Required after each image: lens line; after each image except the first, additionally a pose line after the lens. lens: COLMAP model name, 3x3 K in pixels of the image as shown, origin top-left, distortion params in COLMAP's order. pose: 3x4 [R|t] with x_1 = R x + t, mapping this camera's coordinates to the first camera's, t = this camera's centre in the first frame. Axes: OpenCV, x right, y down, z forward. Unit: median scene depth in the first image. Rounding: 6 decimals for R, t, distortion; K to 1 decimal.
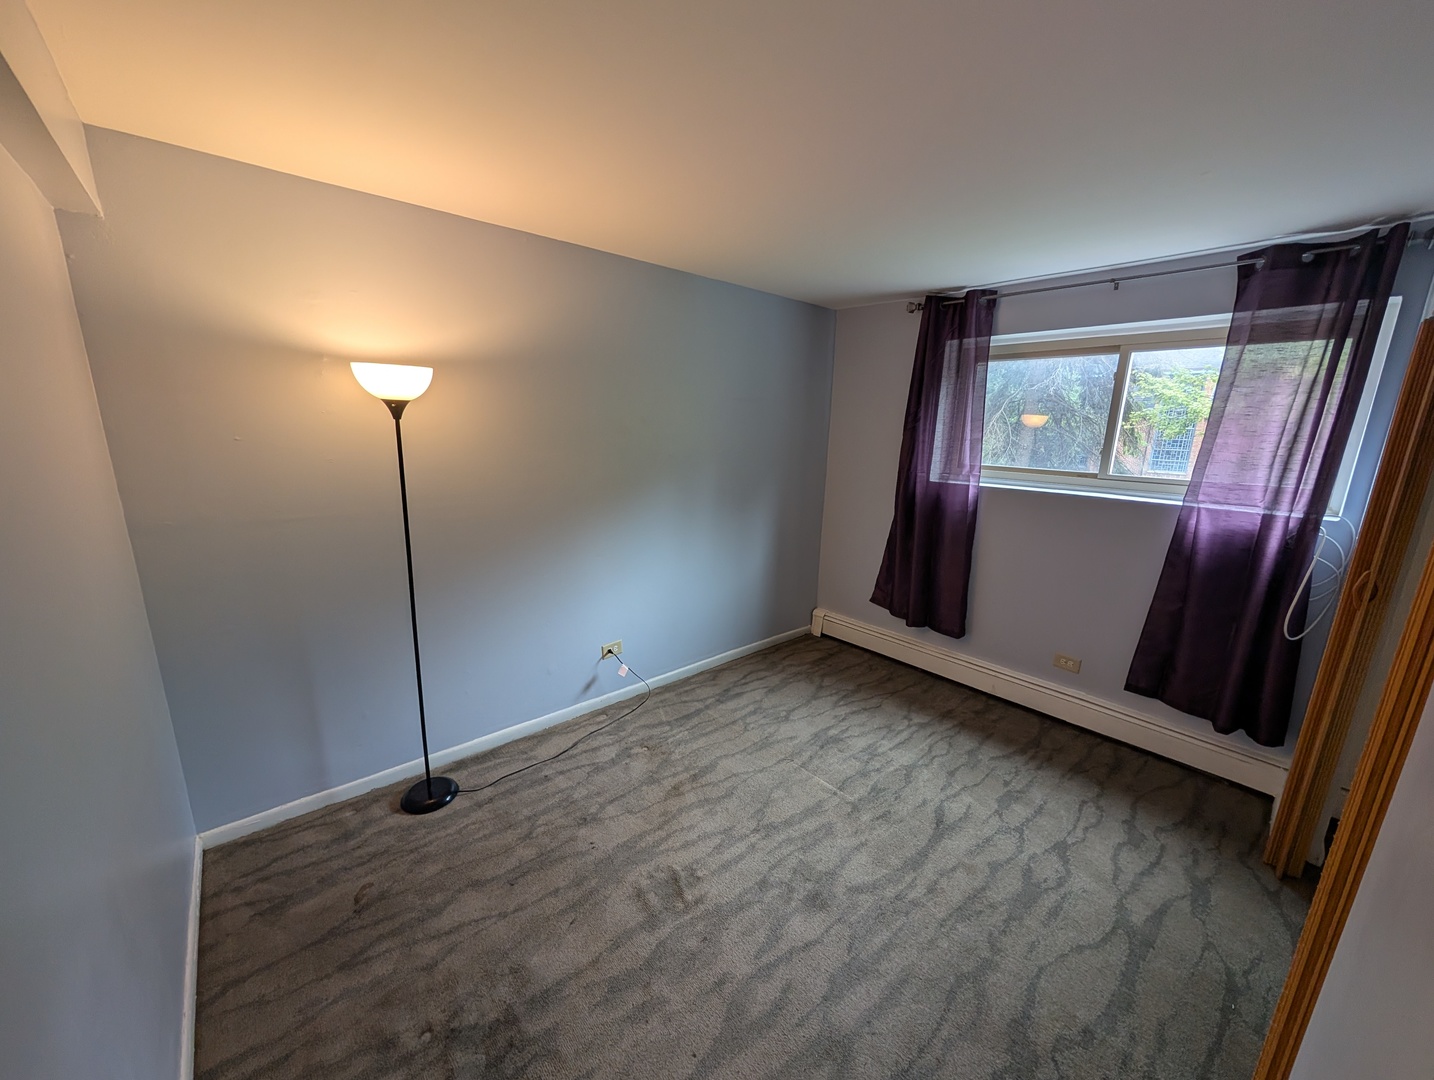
lens RADIAL K [[539.1, 0, 717.0], [0, 539.1, 540.0], [0, 0, 1]] dist [-0.001865, -0.000147]
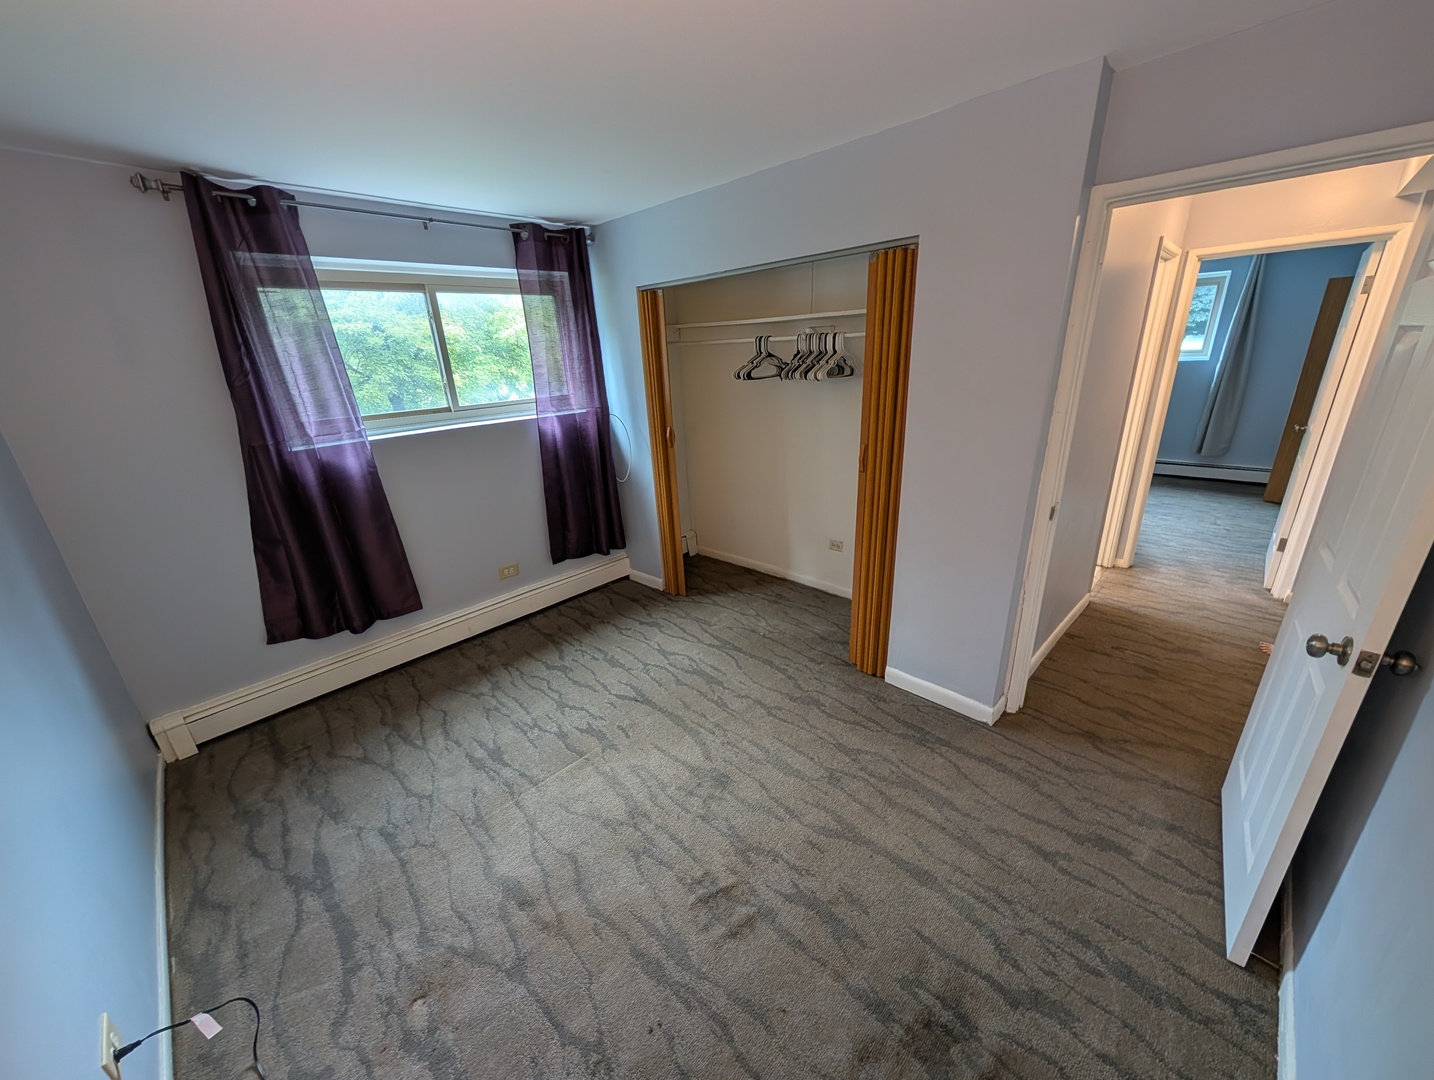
lens RADIAL K [[539.1, 0, 717.0], [0, 539.1, 540.0], [0, 0, 1]] dist [-0.001865, -0.000147]
pose [[-0.060698, -0.352893, 0.933693, -0.461548], [0.260936, 0.897279, 0.356094, -0.135202], [-0.963446, 0.265249, 0.037620, 0.533671]]
